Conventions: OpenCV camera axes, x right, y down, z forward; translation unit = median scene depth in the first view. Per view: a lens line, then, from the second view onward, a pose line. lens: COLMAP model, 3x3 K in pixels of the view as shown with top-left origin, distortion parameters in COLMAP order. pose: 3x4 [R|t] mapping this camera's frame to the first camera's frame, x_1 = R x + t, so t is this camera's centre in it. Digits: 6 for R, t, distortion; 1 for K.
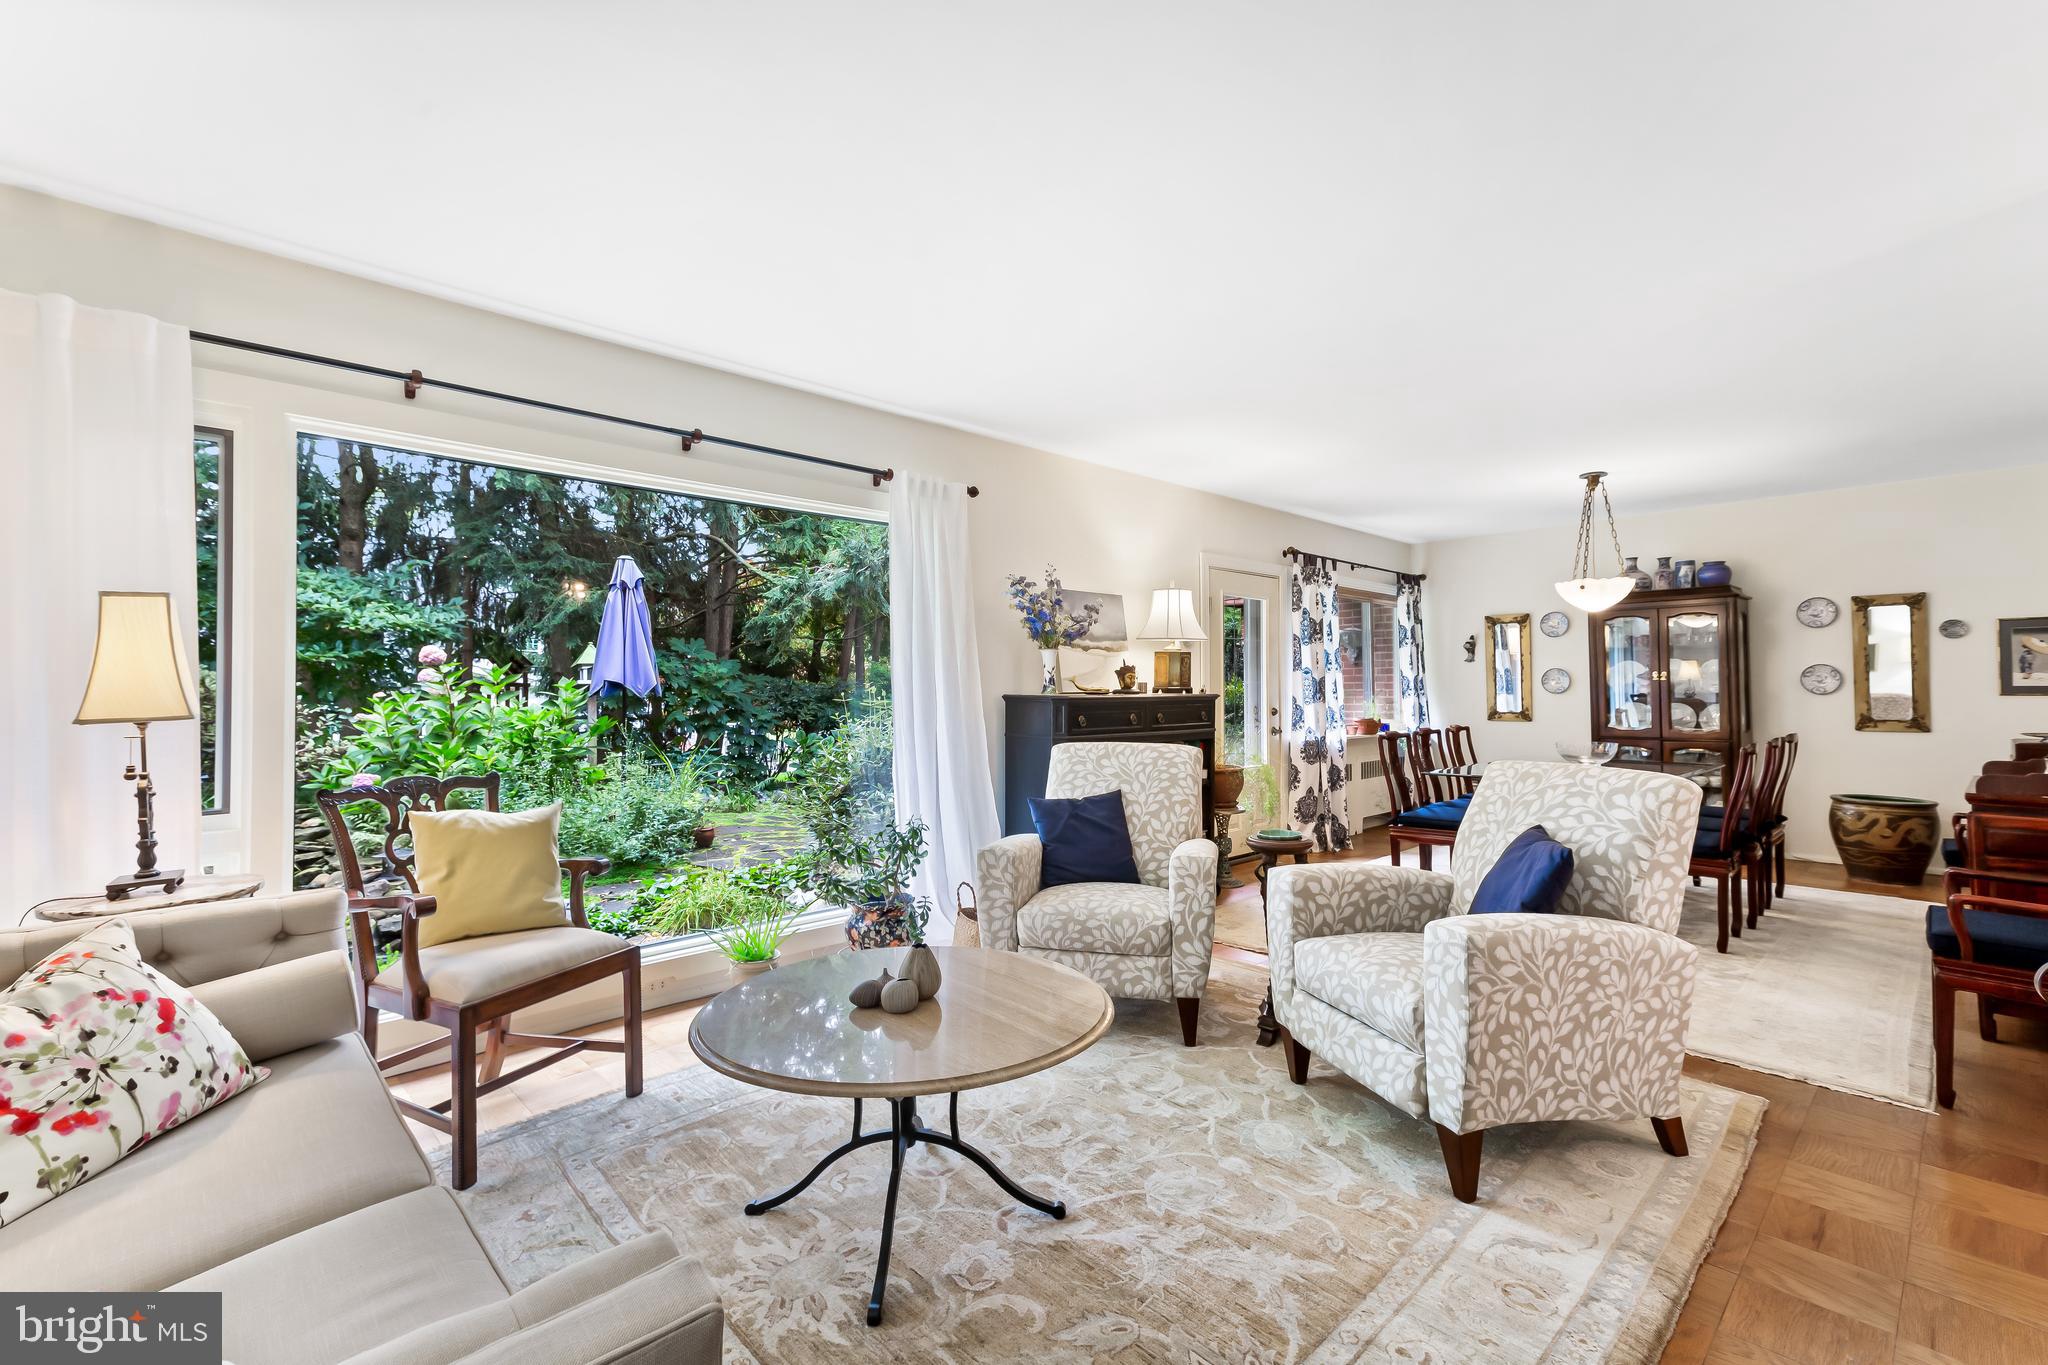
lens RADIAL K [[924.1, 0, 1013.7], [0, 924.1, 669.4], [0, 0, 1]] dist [0.018451, -0.000230]
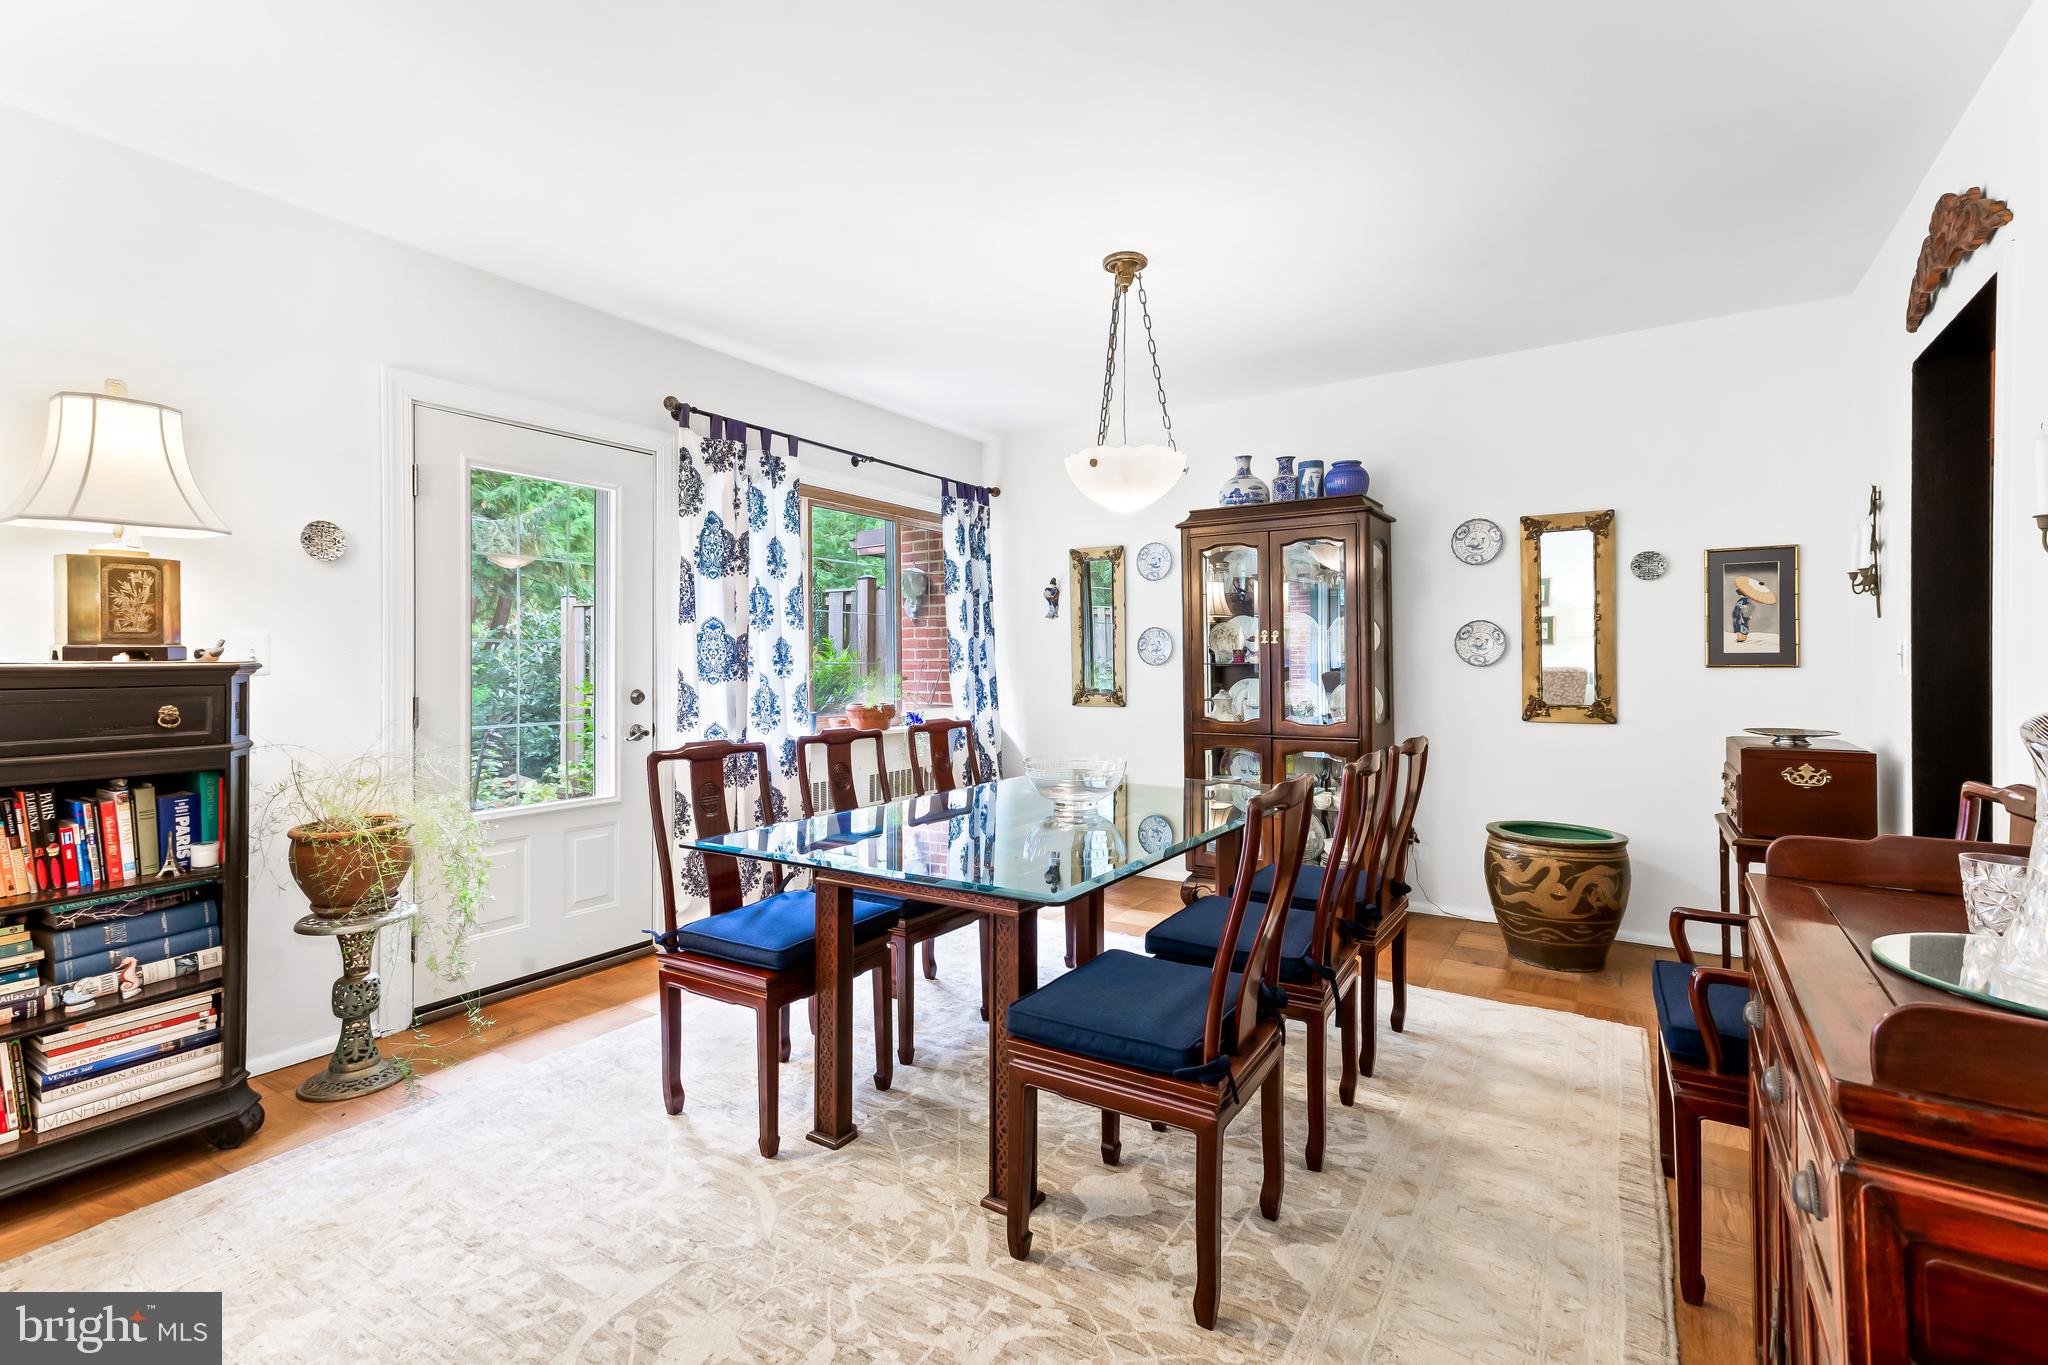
lens RADIAL K [[956.8, 0, 1027.1], [0, 956.8, 653.7], [0, 0, 1]] dist [0.022772, 0.000405]
pose [[0.971325, 0.004899, 0.237706, 0.388086], [-0.007546, 0.999919, 0.010230, 0.013229], [-0.237637, -0.011730, 0.971283, 0.415387]]
